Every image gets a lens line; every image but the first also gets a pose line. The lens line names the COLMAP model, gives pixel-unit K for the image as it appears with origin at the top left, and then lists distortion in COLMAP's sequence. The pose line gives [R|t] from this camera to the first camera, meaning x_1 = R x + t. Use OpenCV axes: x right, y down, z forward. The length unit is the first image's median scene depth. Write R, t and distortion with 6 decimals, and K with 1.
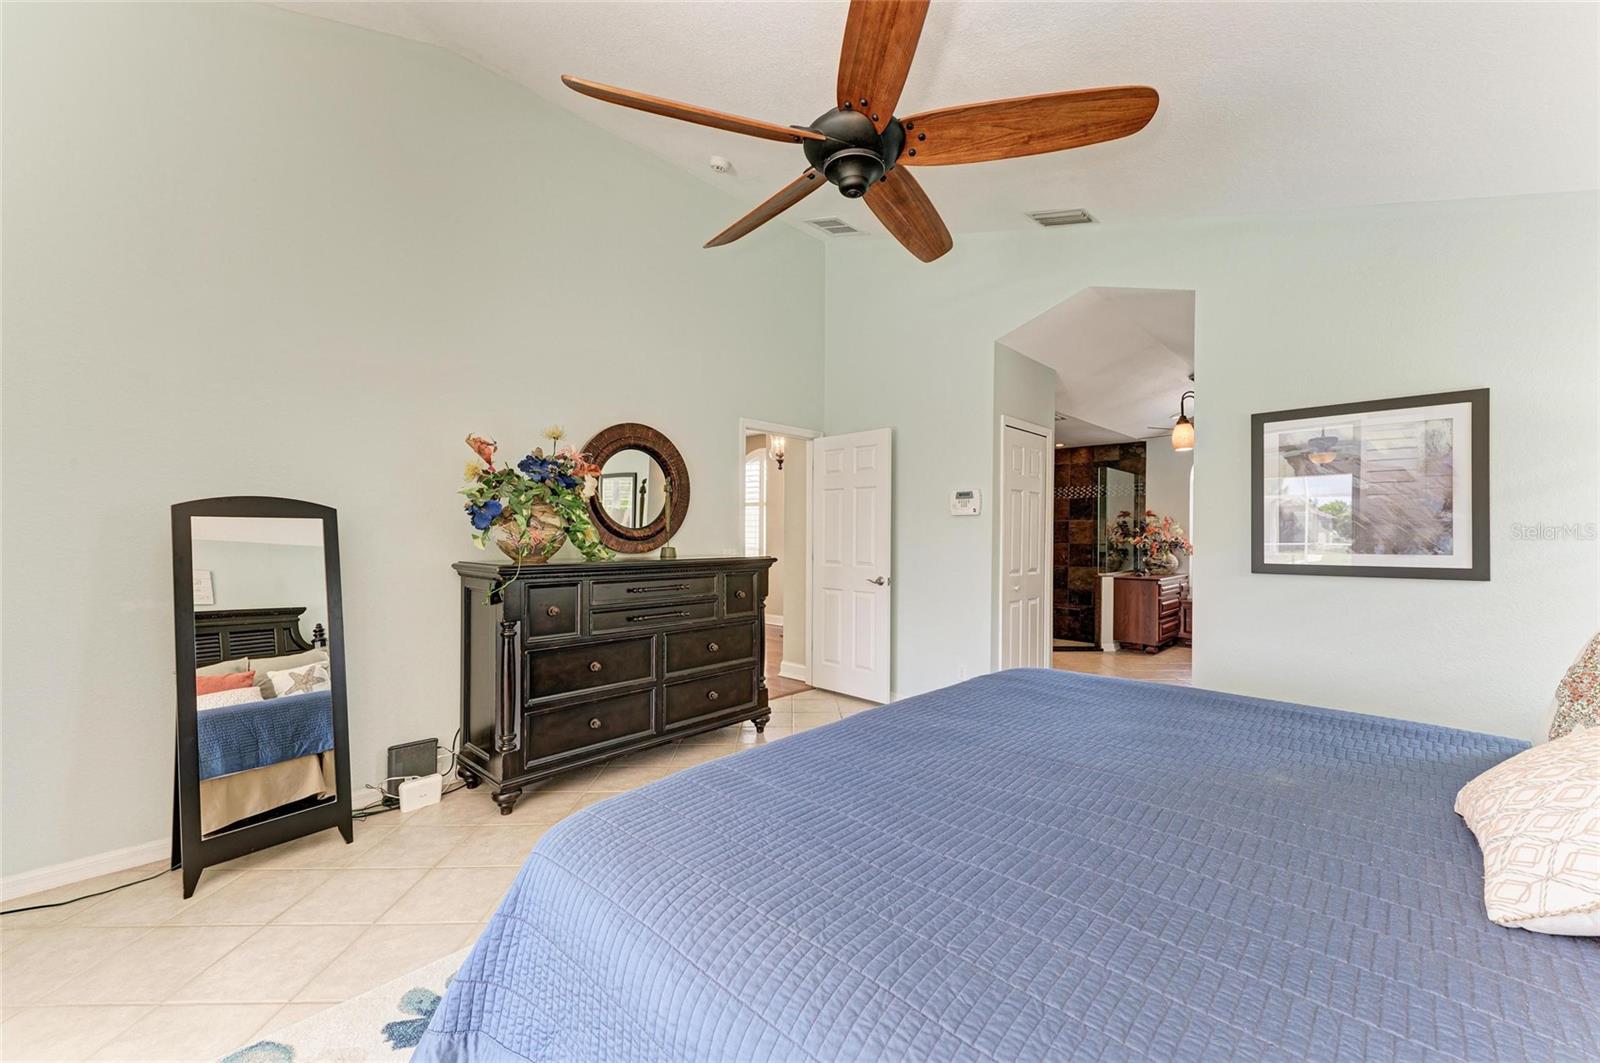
lens RADIAL K [[611.4, 0, 810.4], [0, 611.4, 536.7], [0, 0, 1]] dist [0.018363, -0.002967]
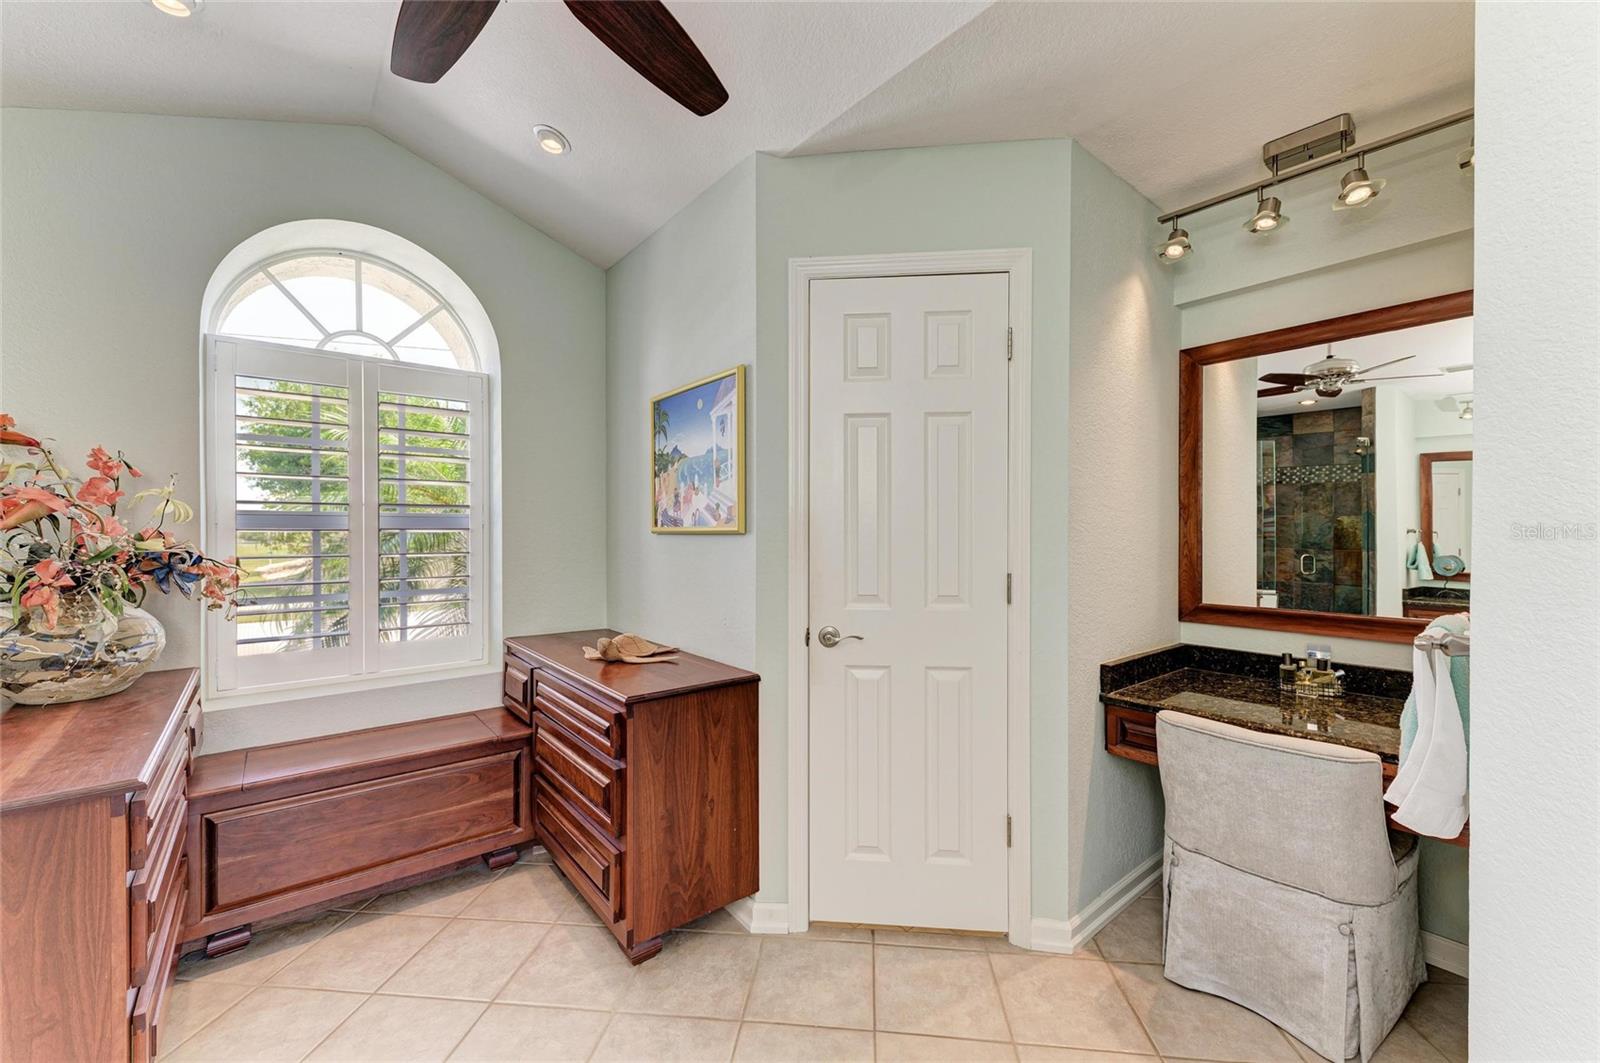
lens RADIAL K [[611.4, 0, 762.0], [0, 611.4, 535.6], [0, 0, 1]] dist [0.018363, -0.002967]
pose [[0.128318, -0.013167, 0.991646, 0.368522], [0.002611, 0.999913, 0.012939, -0.001566], [-0.991730, 0.000928, 0.128342, 0.708056]]
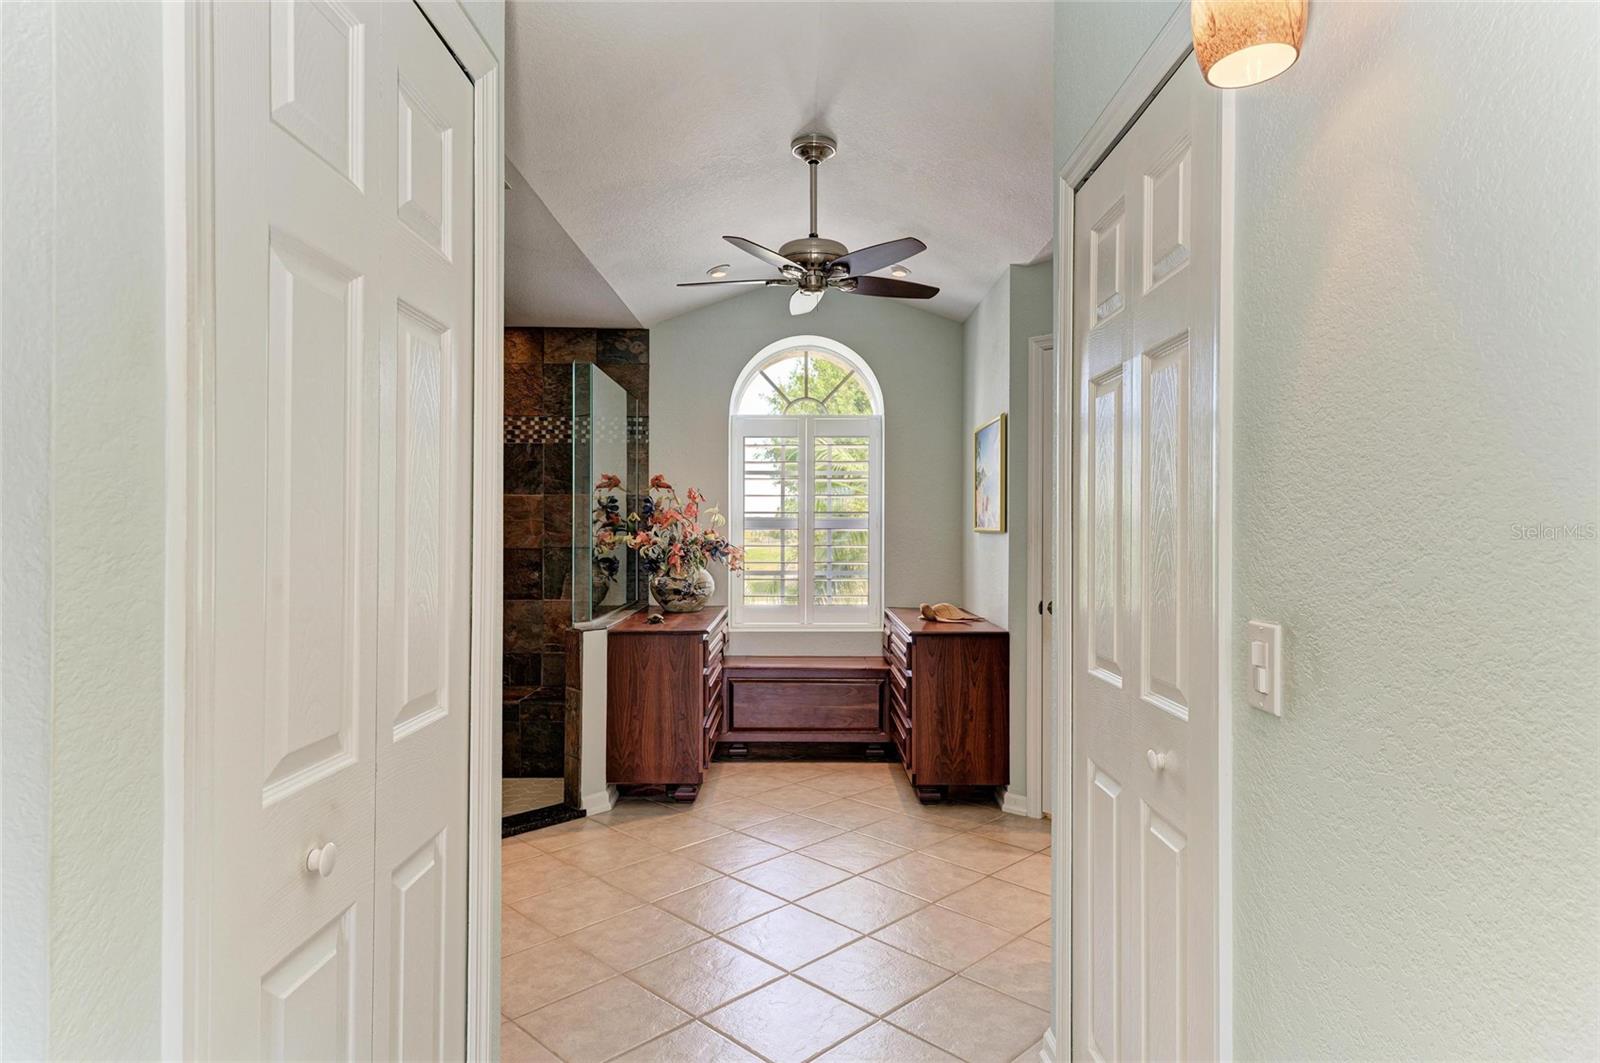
lens RADIAL K [[905.7, 0, 786.3], [0, 905.7, 534.9], [0, 0, 1]] dist [0.045031, 0.000192]
pose [[0.733561, -0.010137, 0.679548, 0.153538], [0.004012, 0.999936, 0.010586, -0.004262], [-0.679612, -0.005039, 0.733555, 0.431389]]
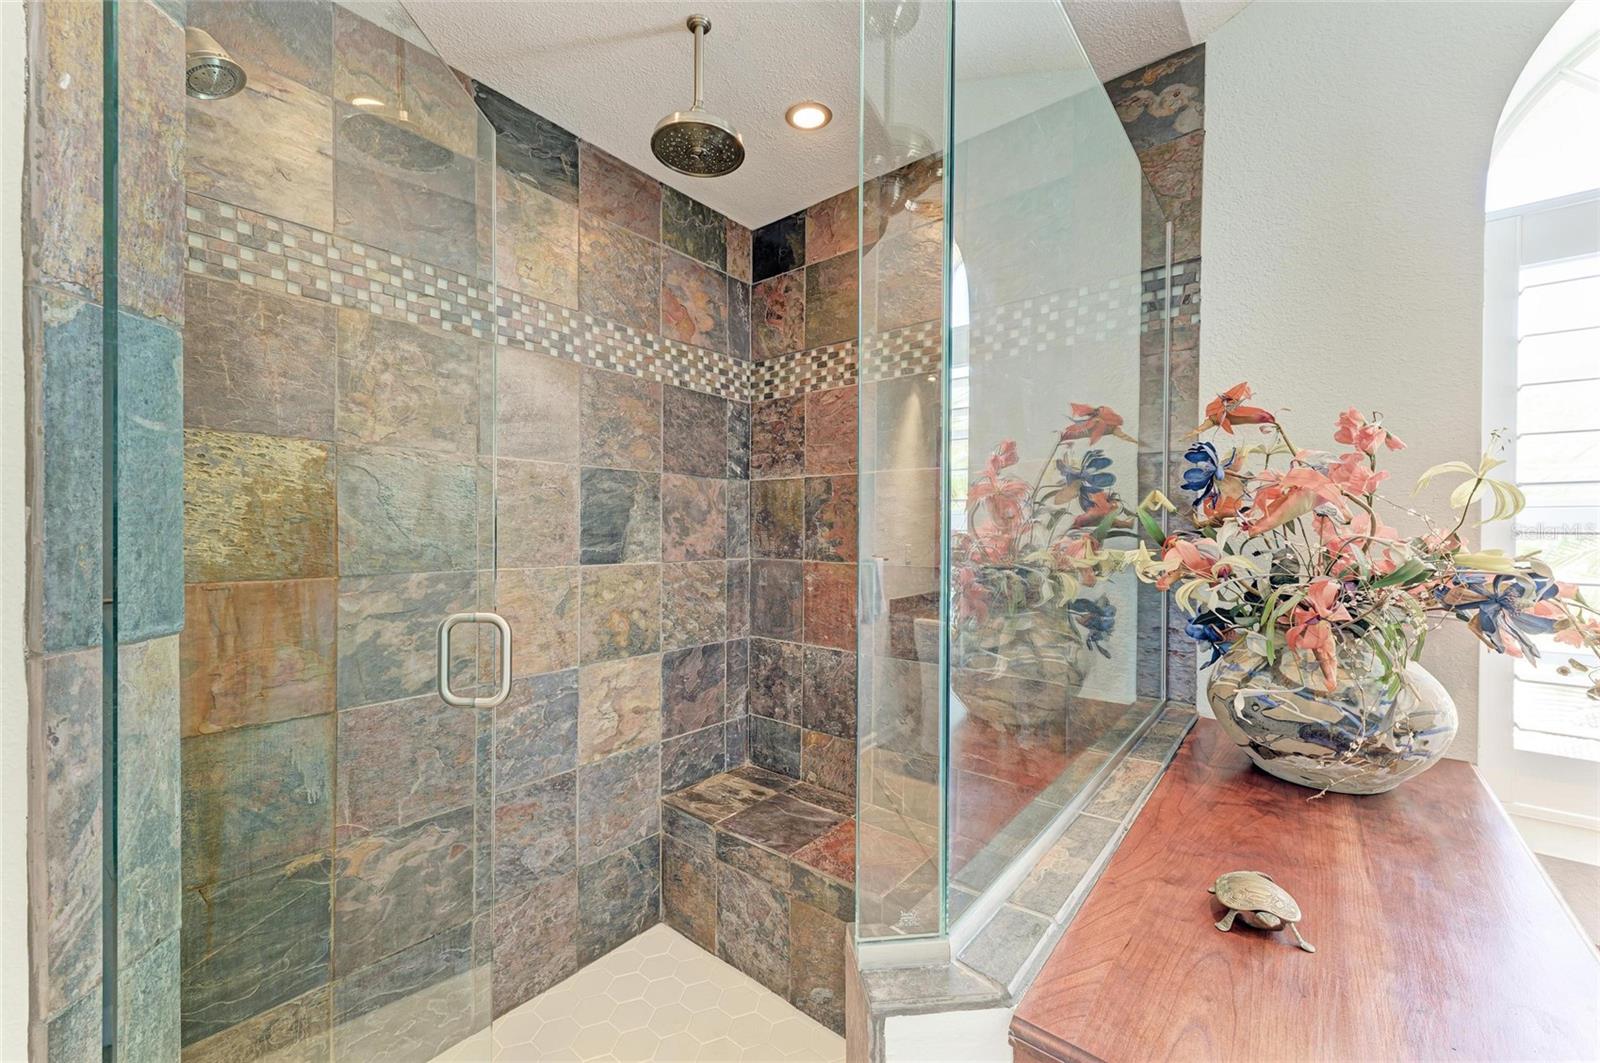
lens RADIAL K [[611.4, 0, 810.9], [0, 611.4, 535.2], [0, 0, 1]] dist [0.018363, -0.002967]
pose [[0.997526, -0.002396, 0.070251, 0.424054], [0.002043, 0.999985, 0.005106, -0.001884], [-0.070262, -0.004949, 0.997516, 0.844333]]
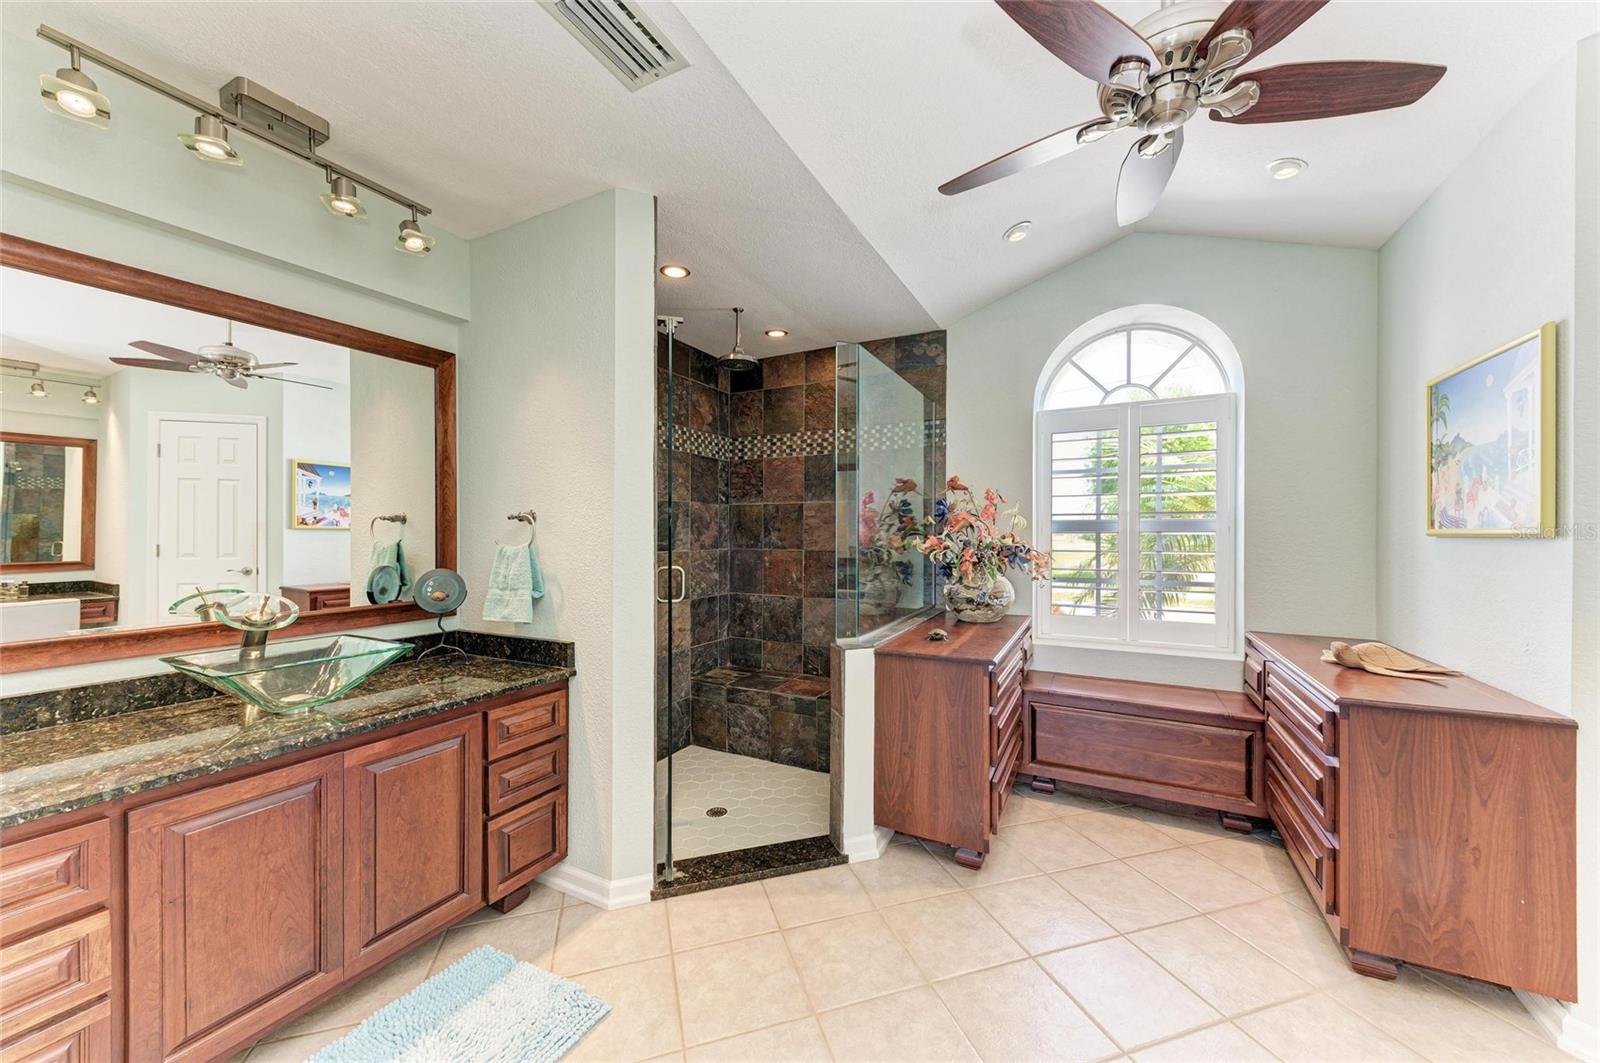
lens RADIAL K [[578.4, 0, 803.9], [0, 578.4, 534.6], [0, 0, 1]] dist [0.008942, -0.002348]
pose [[0.960789, -0.007258, 0.277187, 0.331829], [0.006792, 0.999973, 0.002642, -0.002173], [-0.277199, -0.000656, 0.960812, 0.631016]]
